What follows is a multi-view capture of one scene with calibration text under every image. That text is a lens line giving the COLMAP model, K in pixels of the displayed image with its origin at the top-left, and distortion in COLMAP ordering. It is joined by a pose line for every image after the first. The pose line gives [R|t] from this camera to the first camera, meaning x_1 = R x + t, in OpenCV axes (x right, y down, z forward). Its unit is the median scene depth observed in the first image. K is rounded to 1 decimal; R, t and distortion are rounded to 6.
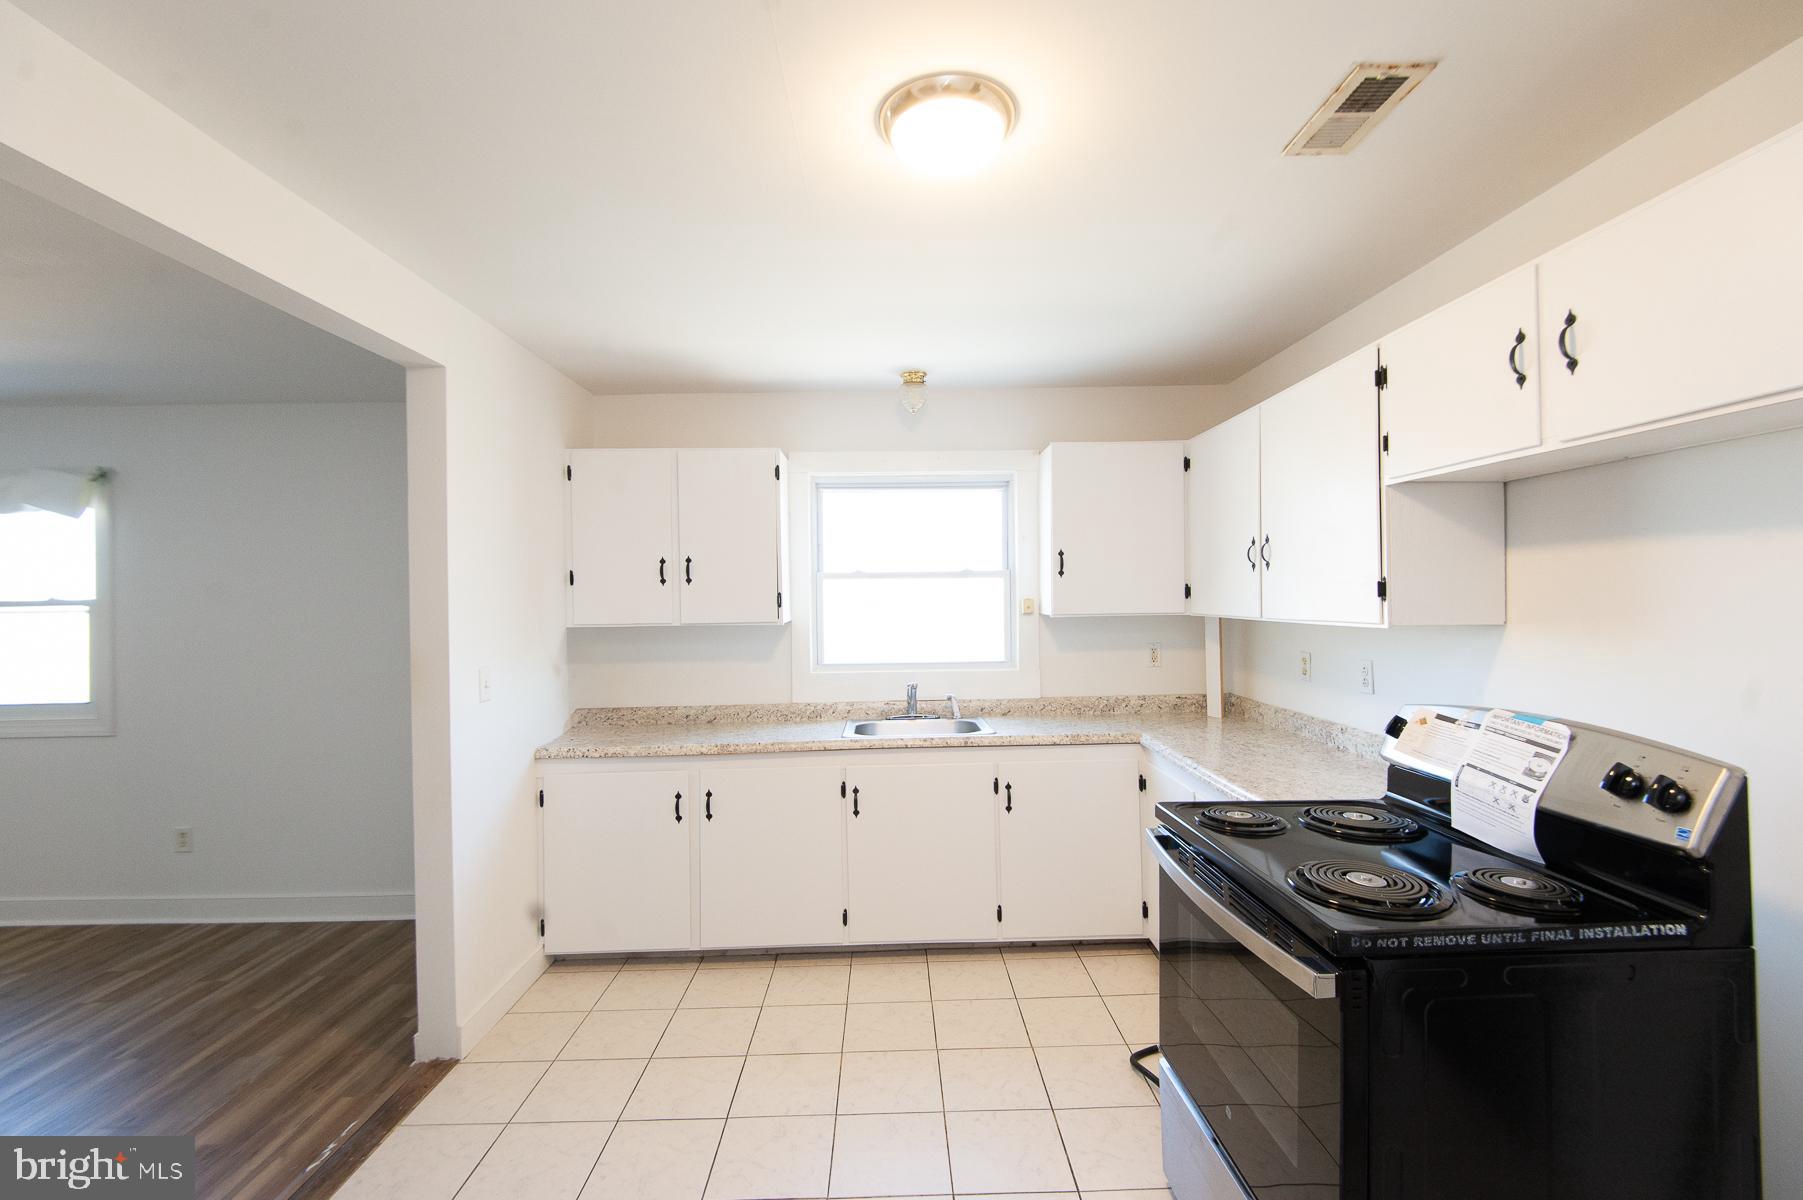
lens RADIAL K [[809.4, 0, 906.0], [0, 809.4, 598.0], [0, 0, 1]] dist [0.036527, -0.018353]
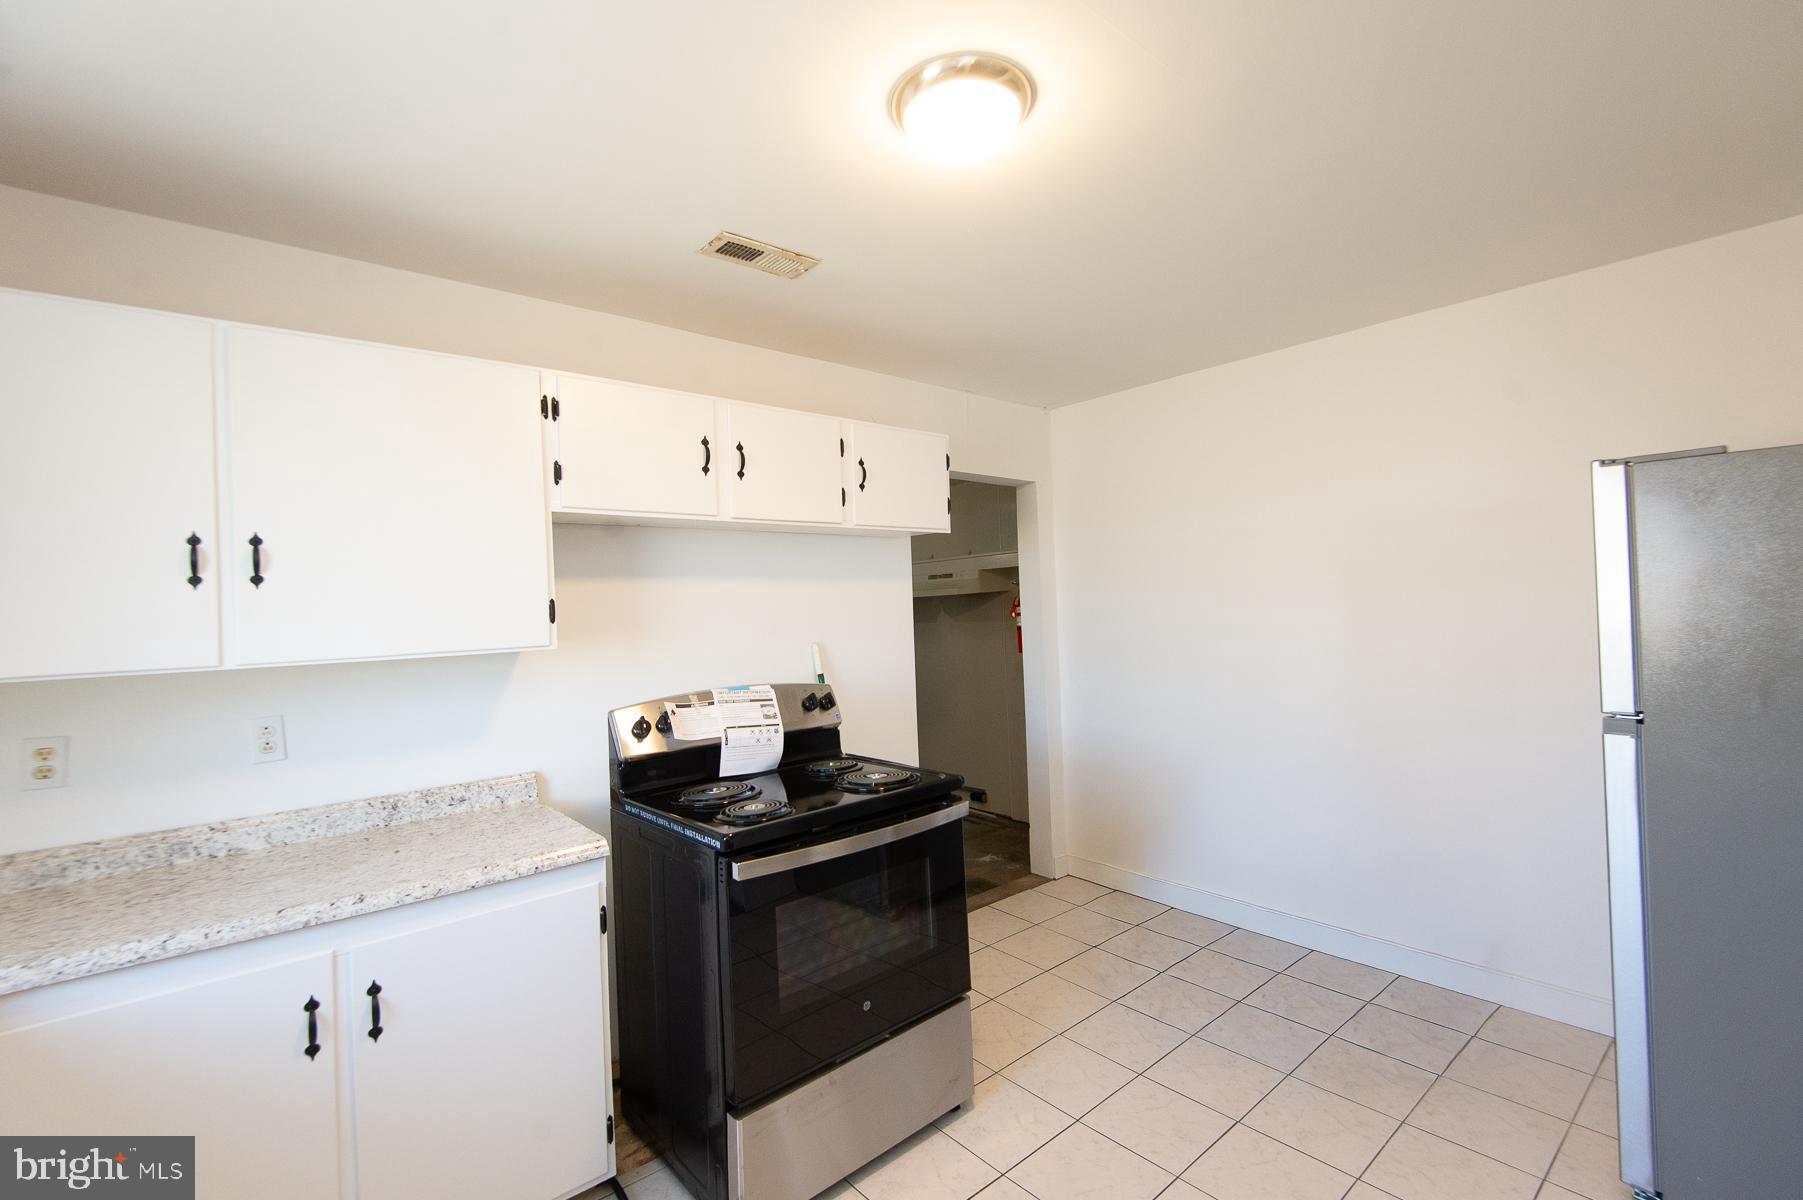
lens RADIAL K [[749.5, 0, 901.5], [0, 749.5, 600.0], [0, 0, 1]] dist [-0.000900, -0.013571]
pose [[-0.664496, 0.030396, 0.746674, -0.402648], [0.038664, 0.999233, -0.006269, -0.003706], [-0.746291, 0.024704, -0.665161, 1.269696]]
